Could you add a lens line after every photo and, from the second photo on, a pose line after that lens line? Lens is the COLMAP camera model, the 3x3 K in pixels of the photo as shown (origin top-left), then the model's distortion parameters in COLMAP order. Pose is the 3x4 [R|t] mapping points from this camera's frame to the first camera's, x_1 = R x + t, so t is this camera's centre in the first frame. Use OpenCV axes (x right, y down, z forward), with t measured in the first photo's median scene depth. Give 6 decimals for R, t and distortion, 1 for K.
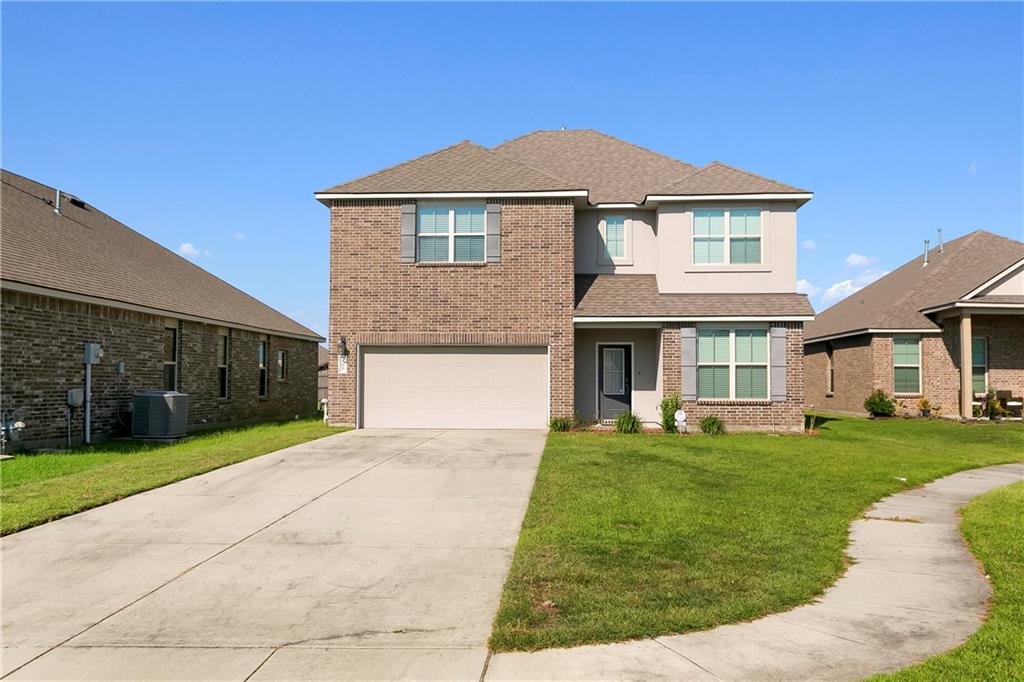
lens RADIAL K [[963.2, 0, 508.2], [0, 963.2, 340.0], [0, 0, 1]] dist [-0.005740, 0.000000]
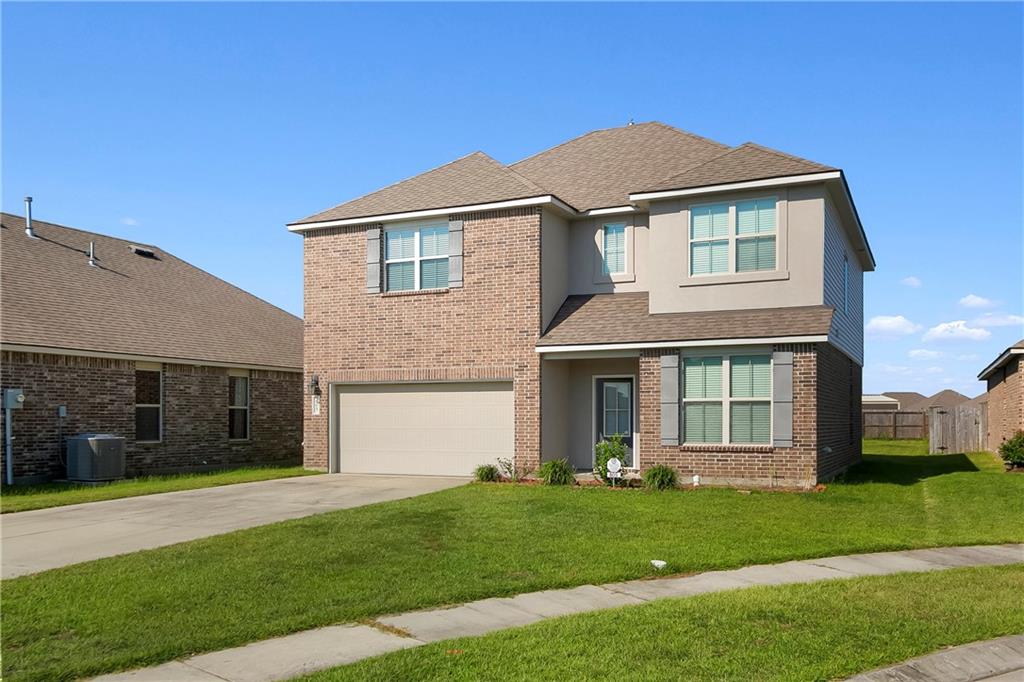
lens RADIAL K [[963.2, 0, 495.7], [0, 963.2, 424.6], [0, 0, 1]] dist [-0.005740, 0.000000]
pose [[0.922826, -0.002139, -0.385211, 0.356235], [0.022079, 0.998634, 0.047348, 0.003608], [0.384584, -0.052199, 0.921613, 0.194736]]
